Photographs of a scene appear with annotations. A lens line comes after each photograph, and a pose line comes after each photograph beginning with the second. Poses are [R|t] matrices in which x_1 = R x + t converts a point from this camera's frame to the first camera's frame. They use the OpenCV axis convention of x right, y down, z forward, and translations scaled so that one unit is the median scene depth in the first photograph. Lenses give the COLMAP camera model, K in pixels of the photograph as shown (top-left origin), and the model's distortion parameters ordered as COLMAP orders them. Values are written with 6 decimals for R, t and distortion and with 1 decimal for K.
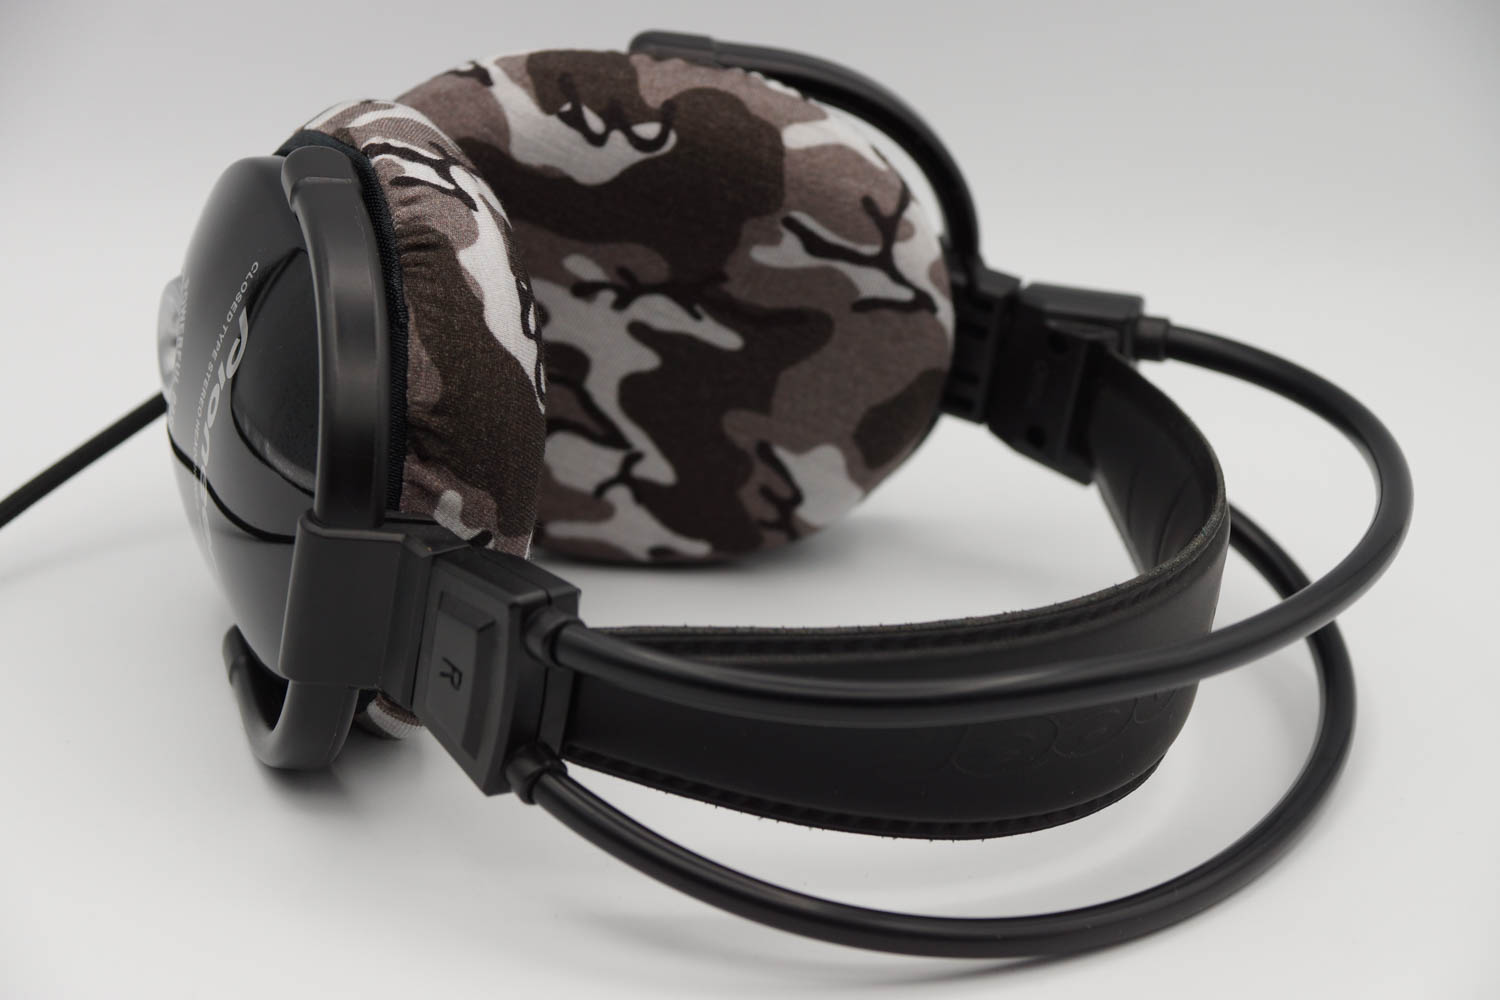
lens RADIAL K [[4531.1, 0, 750.0], [0, 4531.1, 500.0], [0, 0, 1]] dist [0.116389, 0.283345]
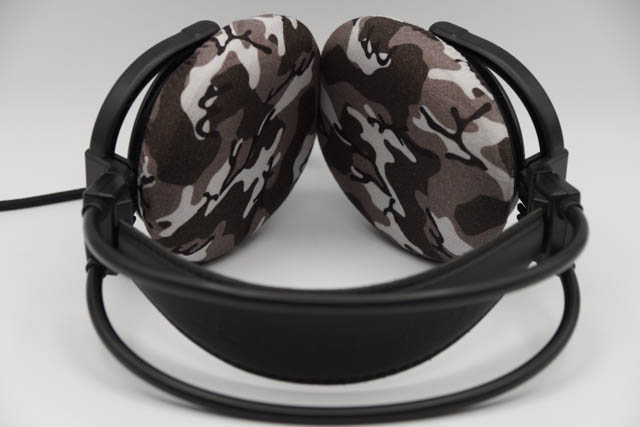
lens RADIAL K [[1933.3, 0, 320.0], [0, 1933.3, 213.5], [0, 0, 1]] dist [0.116389, 0.283345]
pose [[0.614372, 0.261523, -0.744414, 0.699759], [-0.283054, 0.953724, 0.101449, -0.094562], [0.736496, 0.148382, 0.659967, 0.336515]]
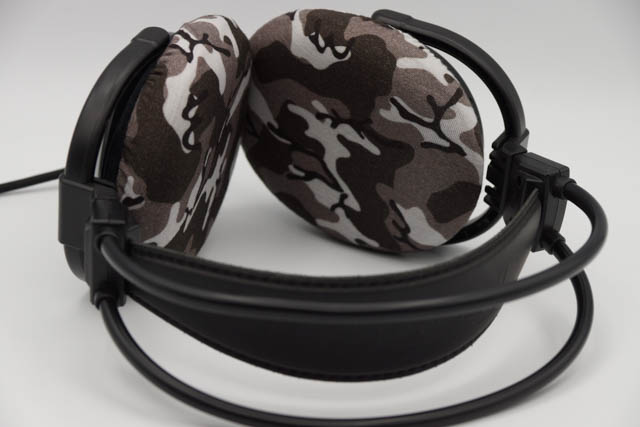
lens RADIAL K [[1933.3, 0, 320.0], [0, 1933.3, 213.5], [0, 0, 1]] dist [0.116389, 0.283345]
pose [[0.831304, 0.194544, -0.520660, 0.475654], [-0.202528, 0.978367, 0.042202, -0.039912], [0.517607, 0.070366, 0.852720, 0.184164]]
